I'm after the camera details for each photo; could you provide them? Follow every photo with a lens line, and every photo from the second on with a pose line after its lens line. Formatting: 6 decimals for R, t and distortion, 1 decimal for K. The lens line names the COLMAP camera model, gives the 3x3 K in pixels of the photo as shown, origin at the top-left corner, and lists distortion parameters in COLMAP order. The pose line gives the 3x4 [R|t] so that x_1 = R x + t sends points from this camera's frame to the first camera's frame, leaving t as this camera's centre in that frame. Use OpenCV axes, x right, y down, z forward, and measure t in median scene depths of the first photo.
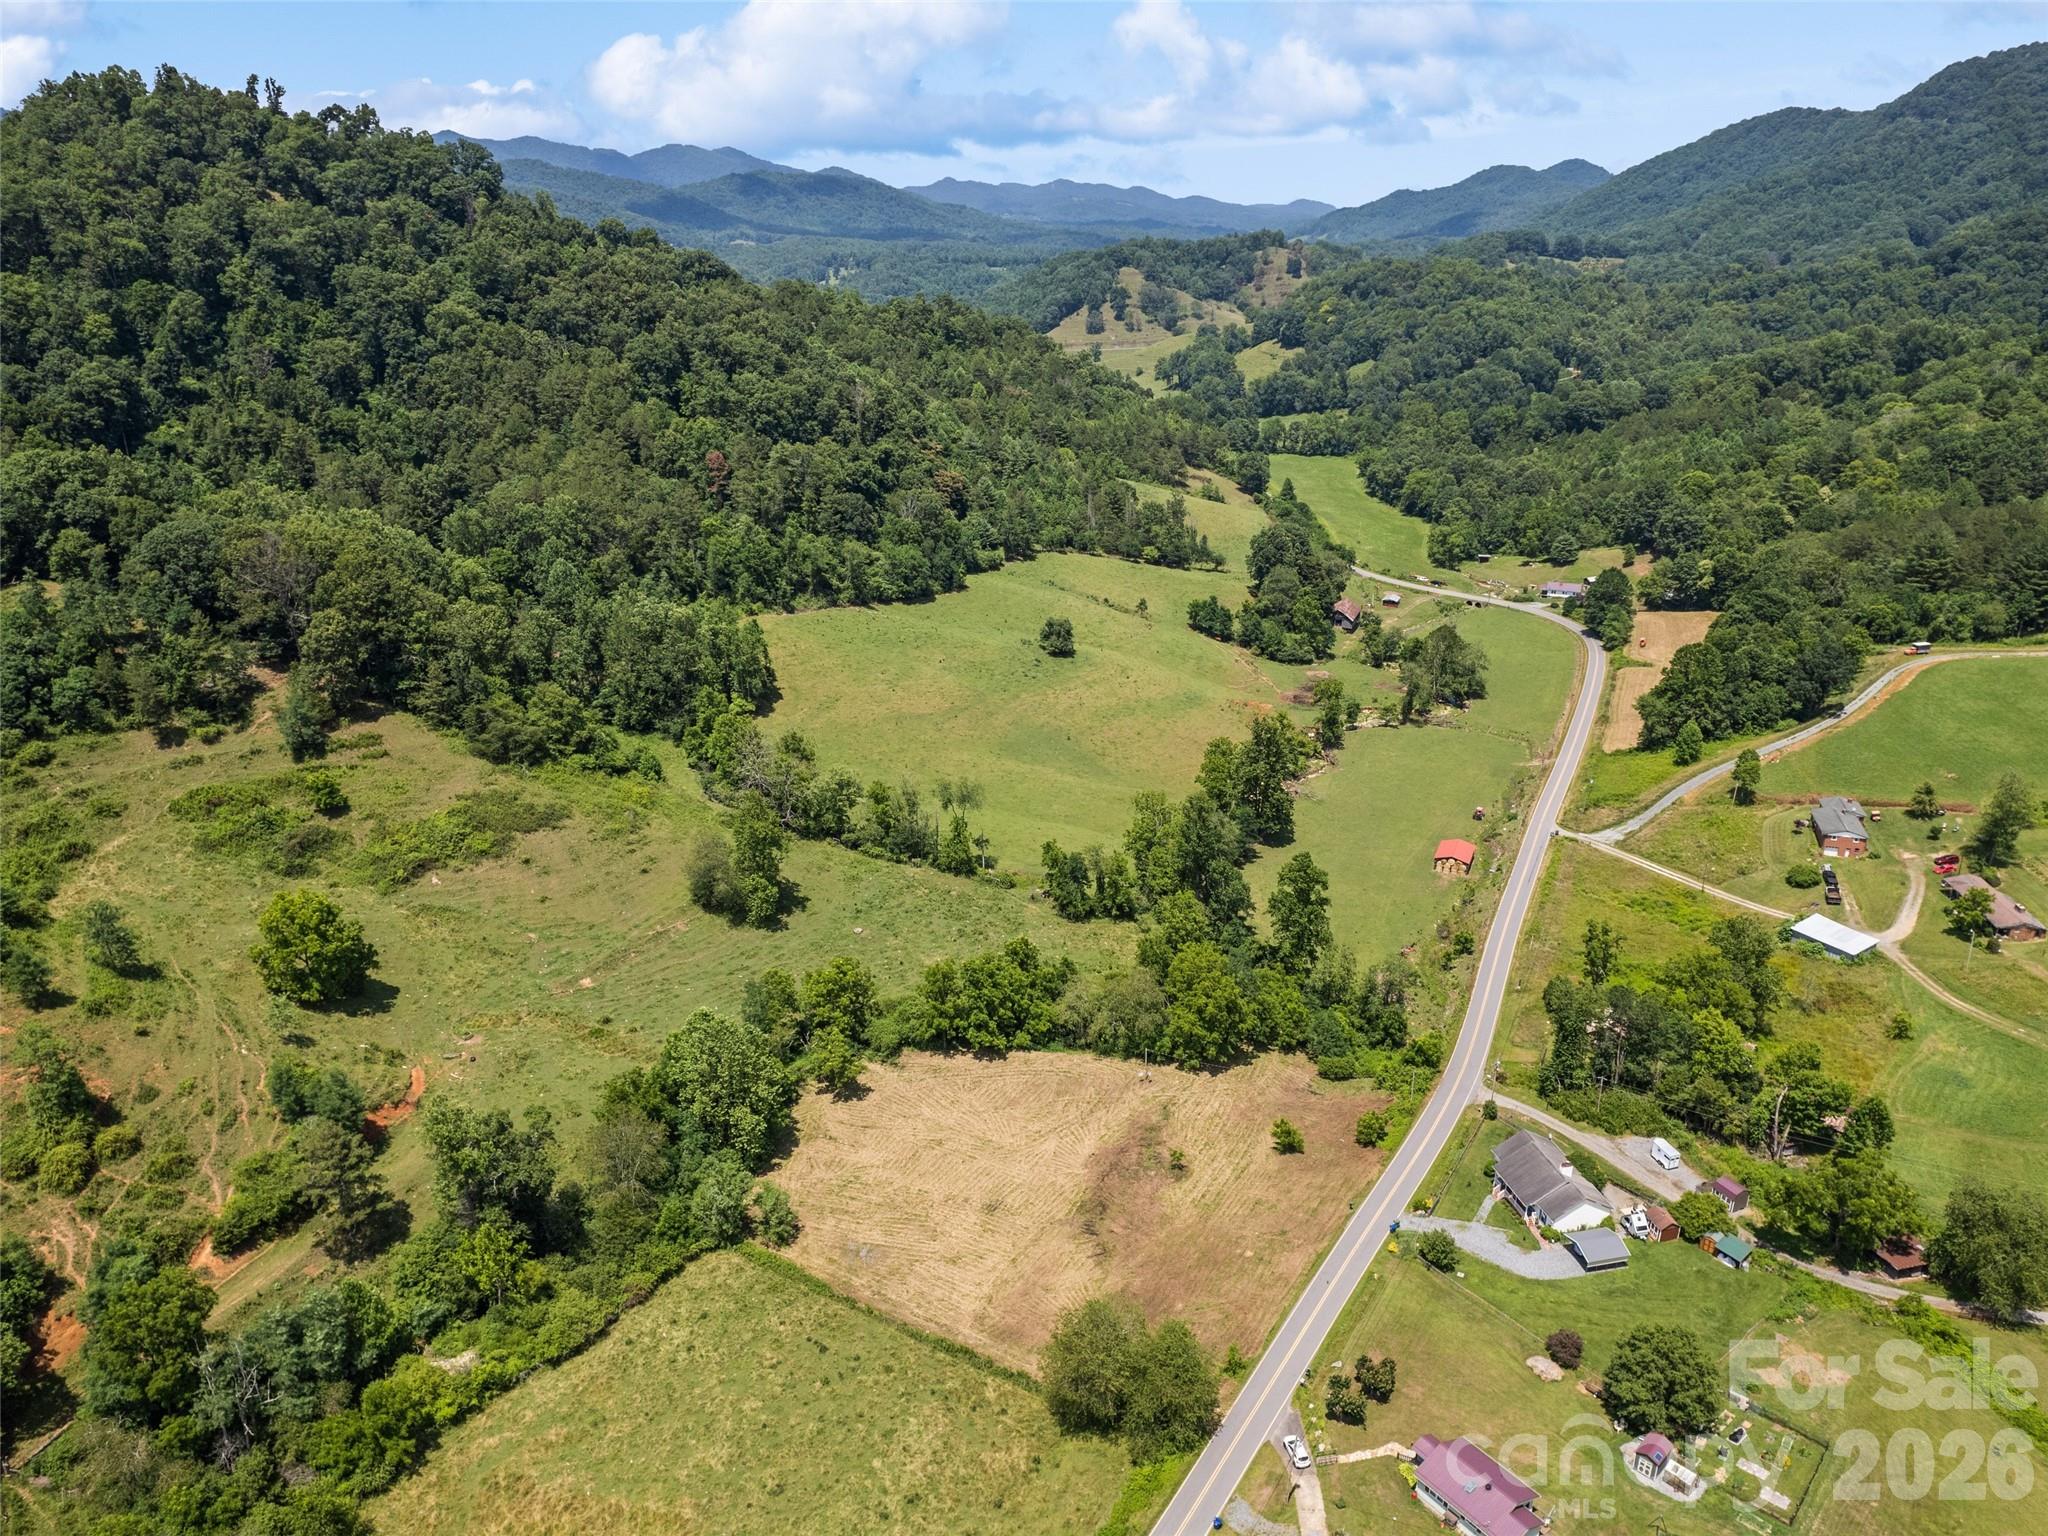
lens RADIAL K [[1471.1, 0, 1029.4], [0, 1471.1, 776.5], [0, 0, 1]] dist [-0.075281, 0.061543]
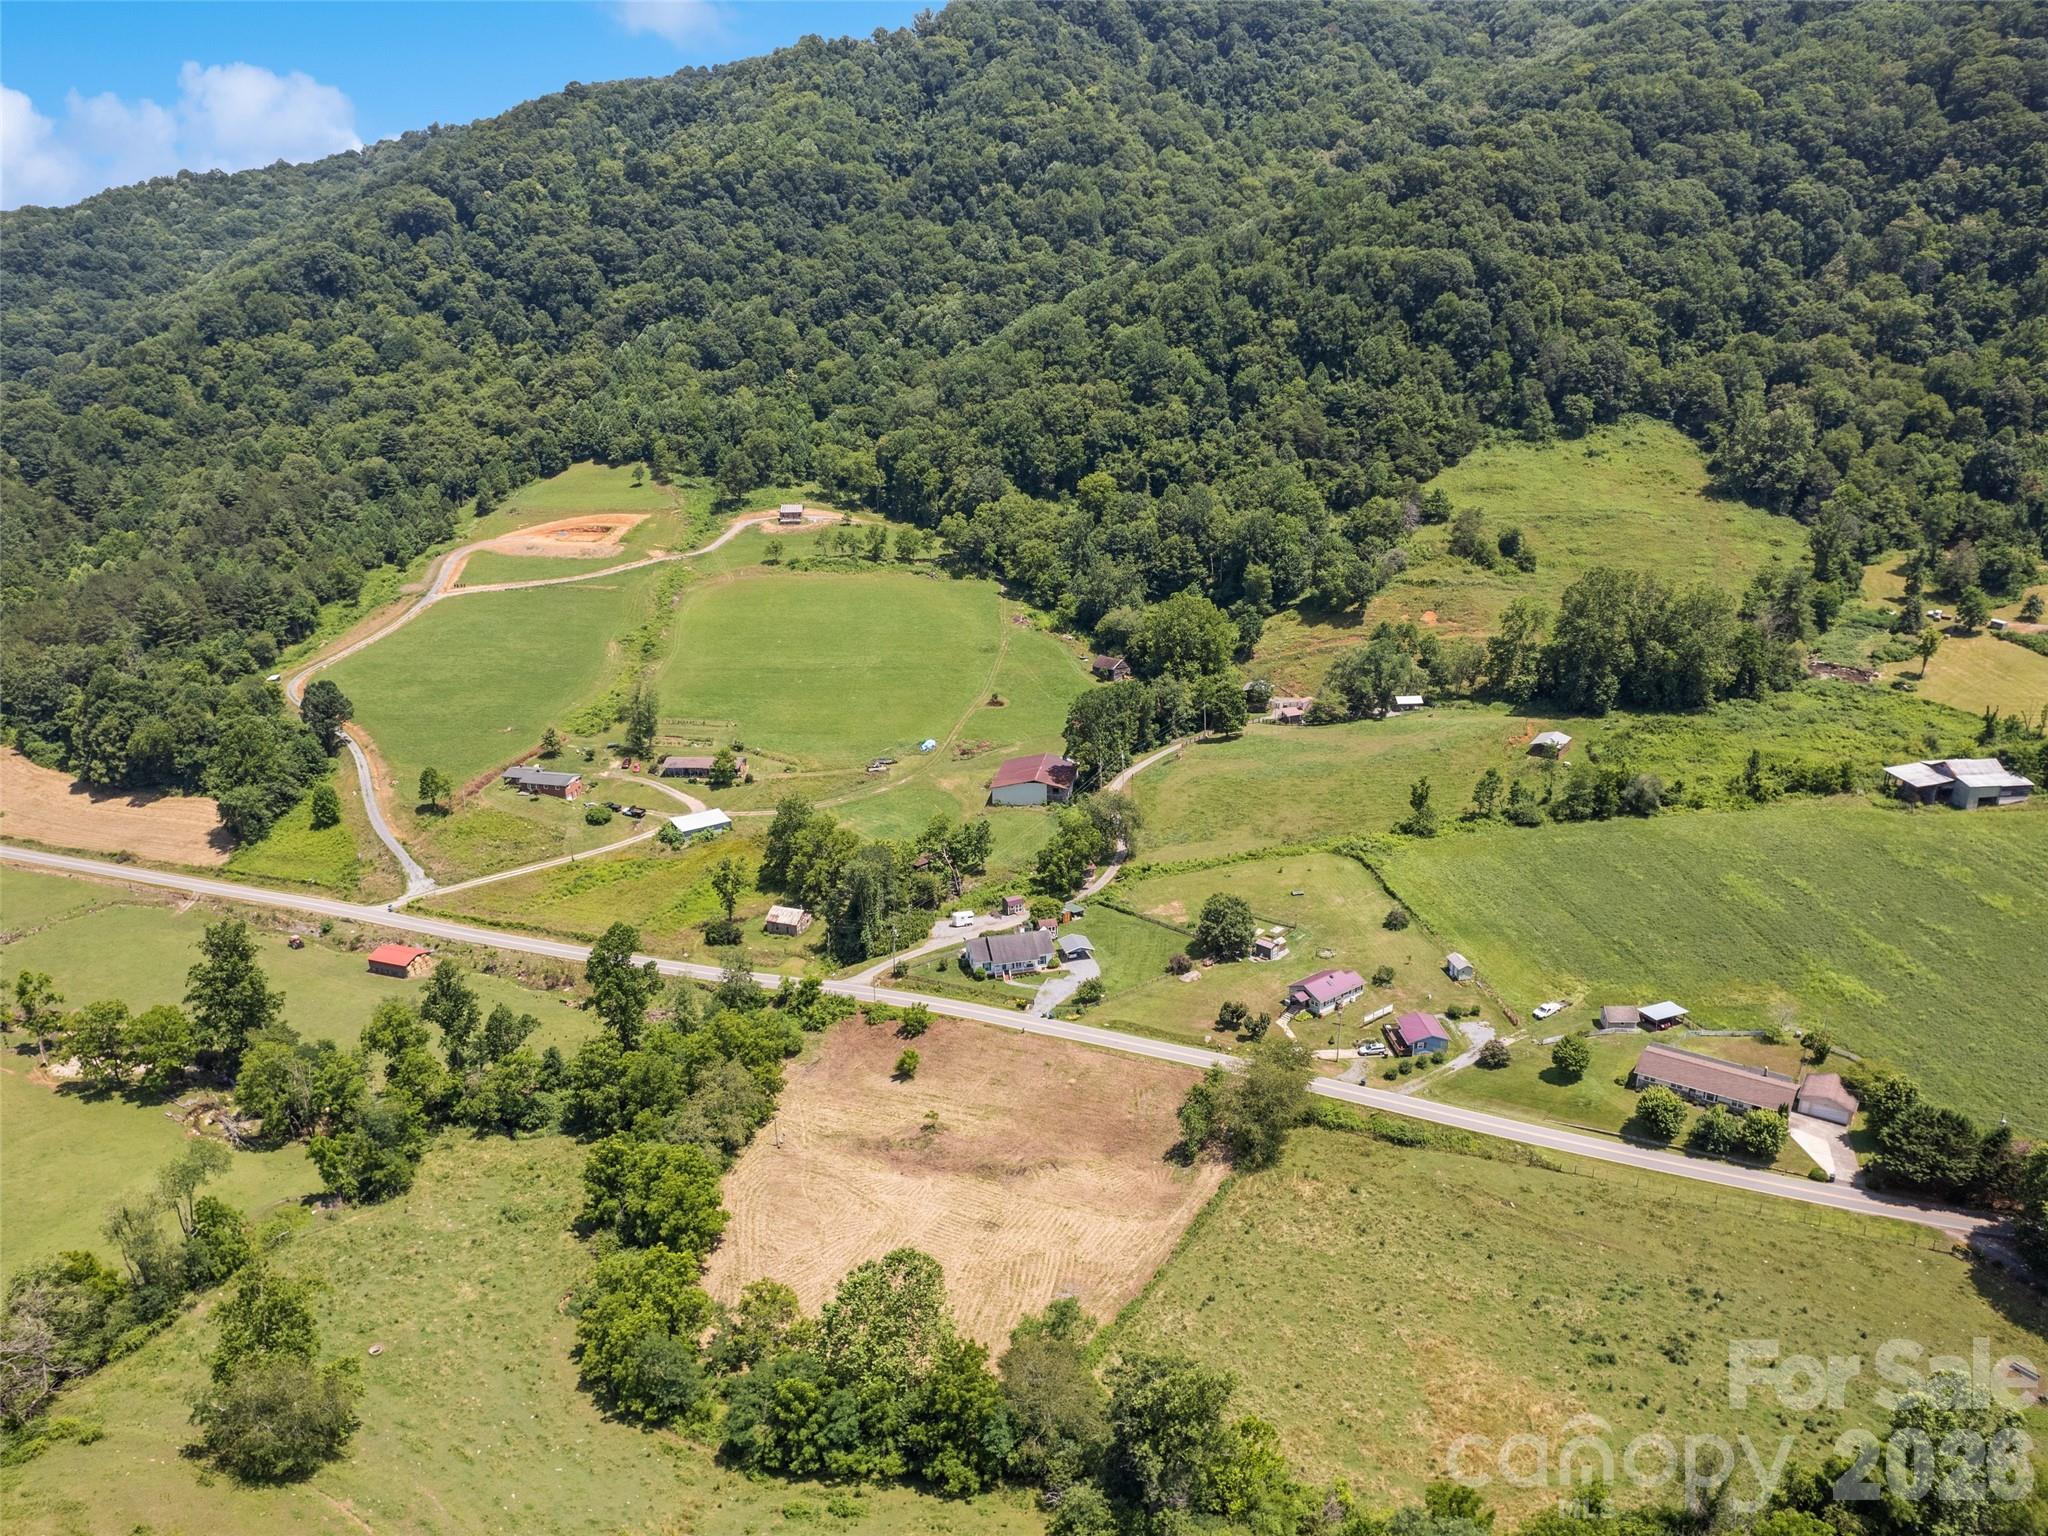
lens RADIAL K [[1471.1, 0, 1029.4], [0, 1471.1, 776.5], [0, 0, 1]] dist [-0.075281, 0.061543]
pose [[-0.022872, -0.332511, 0.942822, -0.435461], [0.386655, 0.866739, 0.315058, -0.144719], [-0.921941, 0.371753, 0.108743, 0.358603]]
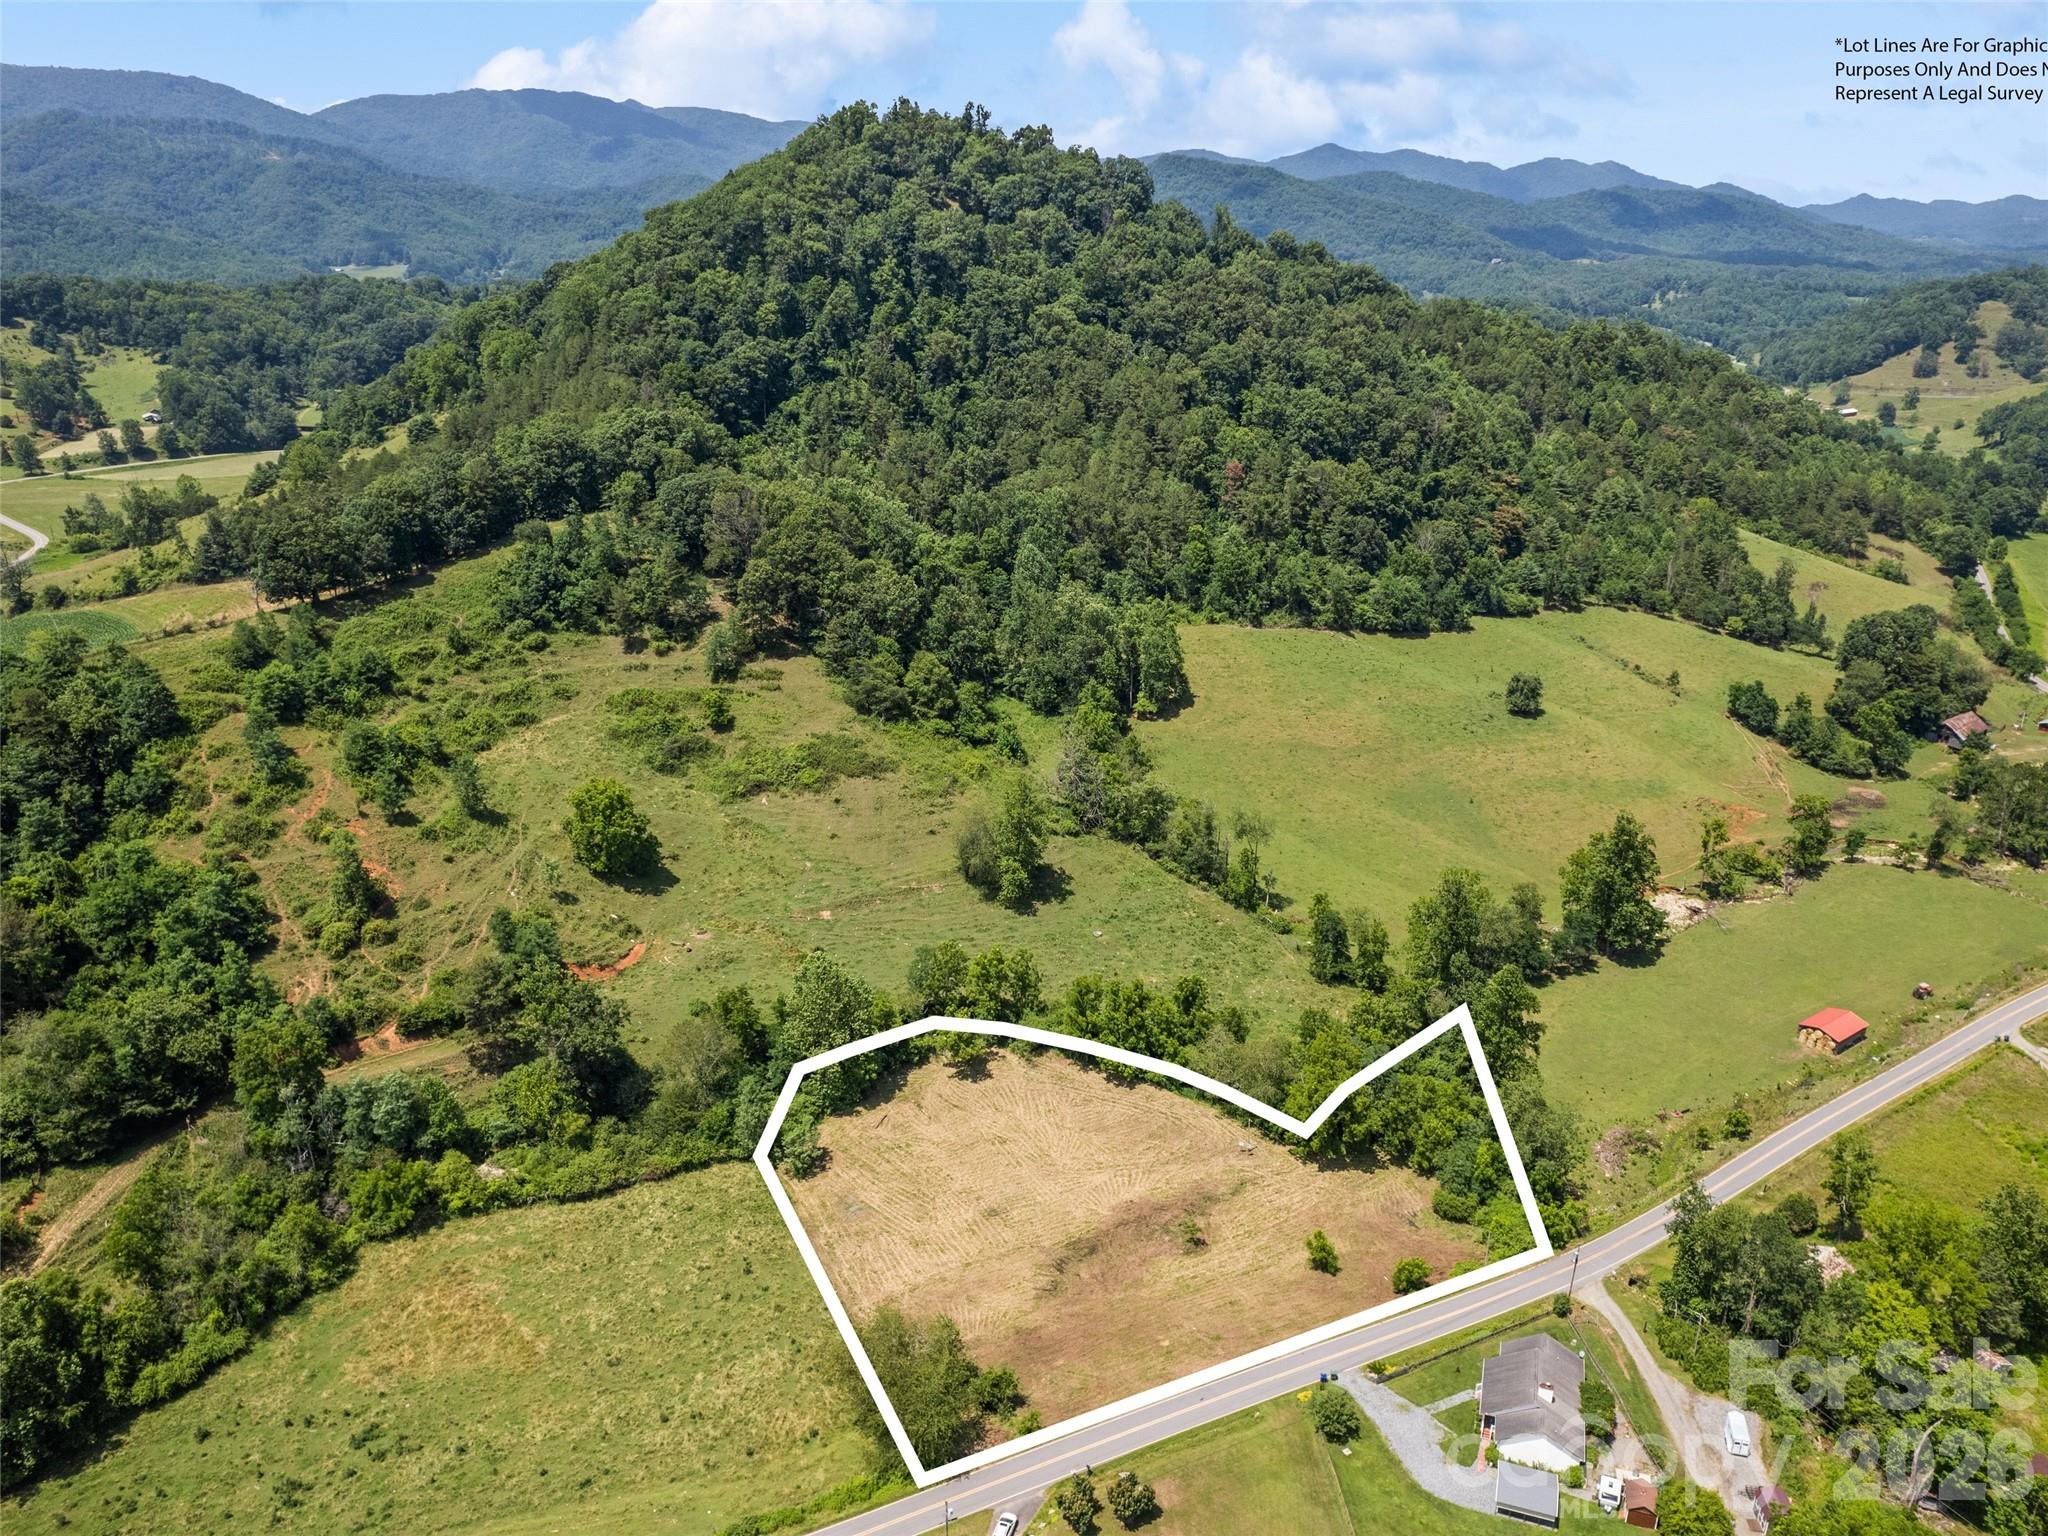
lens RADIAL K [[1471.1, 0, 1029.4], [0, 1471.1, 776.5], [0, 0, 1]] dist [-0.075281, 0.061543]
pose [[0.851787, 0.189871, -0.488270, 0.208900], [-0.193536, 0.980128, 0.043514, -0.024173], [0.486829, 0.057434, 0.871607, 0.054256]]
